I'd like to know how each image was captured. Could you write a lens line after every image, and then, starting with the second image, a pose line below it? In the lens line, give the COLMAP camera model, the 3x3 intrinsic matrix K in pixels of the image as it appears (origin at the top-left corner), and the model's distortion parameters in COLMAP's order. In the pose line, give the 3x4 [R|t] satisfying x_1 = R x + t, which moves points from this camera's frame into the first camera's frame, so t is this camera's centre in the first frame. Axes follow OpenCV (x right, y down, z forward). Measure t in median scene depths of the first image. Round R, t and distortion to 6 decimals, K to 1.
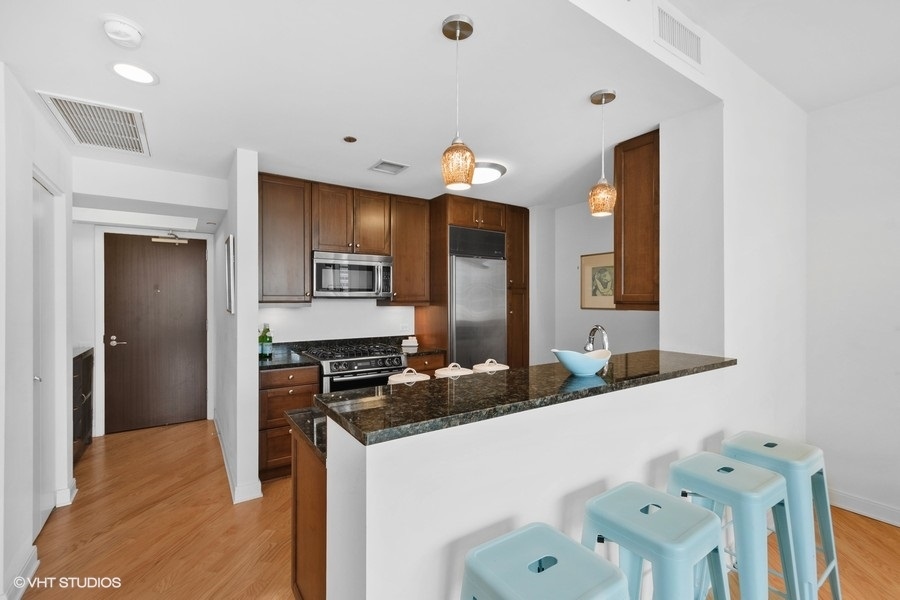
lens RADIAL K [[393.6, 0, 450.0], [0, 393.6, 300.0], [0, 0, 1]] dist [-0.000592, -0.000286]
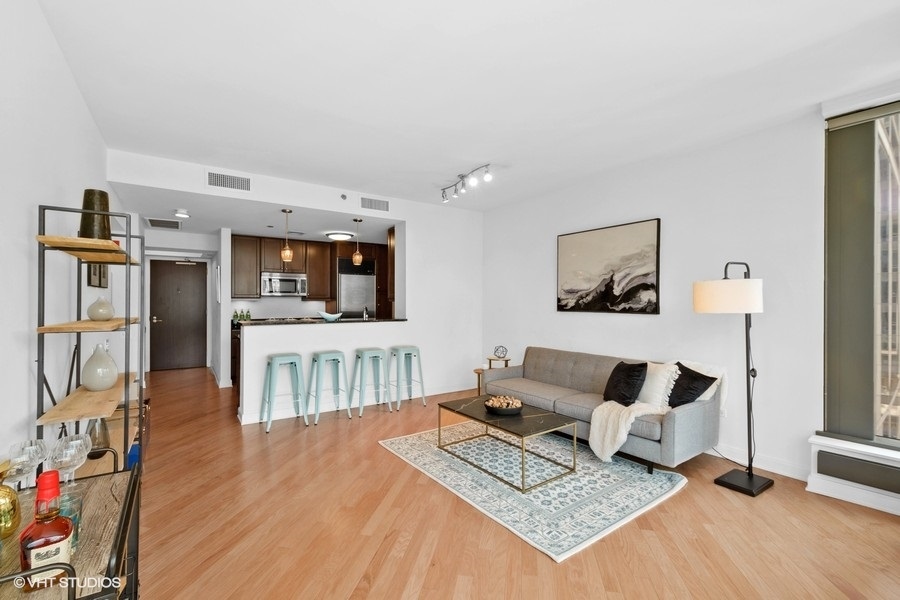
lens RADIAL K [[393.6, 0, 450.0], [0, 393.6, 300.0], [0, 0, 1]] dist [-0.000592, -0.000286]
pose [[0.999987, 0.005058, 0.001074, 0.492637], [-0.005058, 0.999987, -0.000563, 0.009187], [-0.001076, 0.000557, 0.999999, -0.801713]]
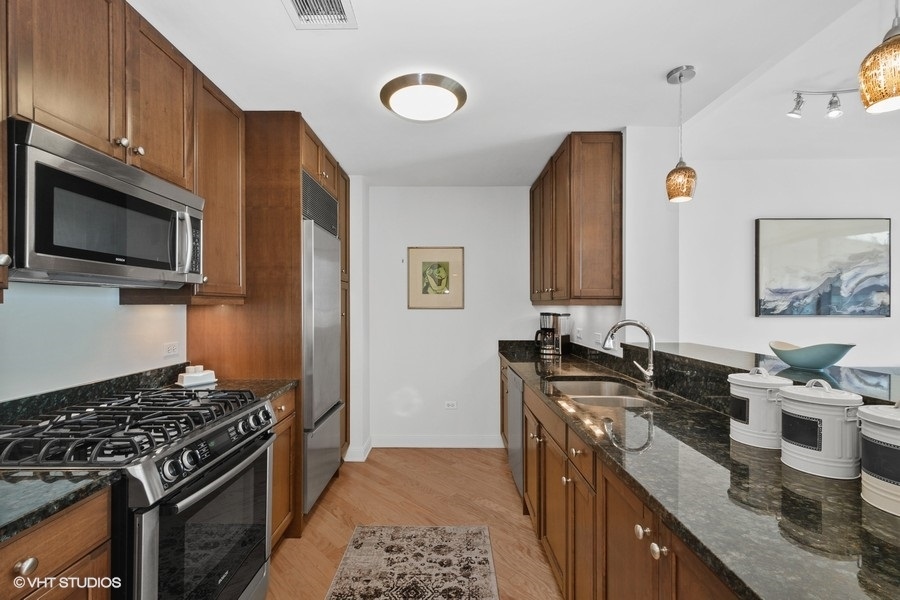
lens RADIAL K [[393.6, 0, 450.0], [0, 393.6, 300.0], [0, 0, 1]] dist [-0.000592, -0.000286]
pose [[0.567548, 0.012174, 0.823251, -0.342905], [-0.002492, 0.999912, -0.013068, 0.015553], [-0.823337, 0.005365, 0.567528, 0.459335]]
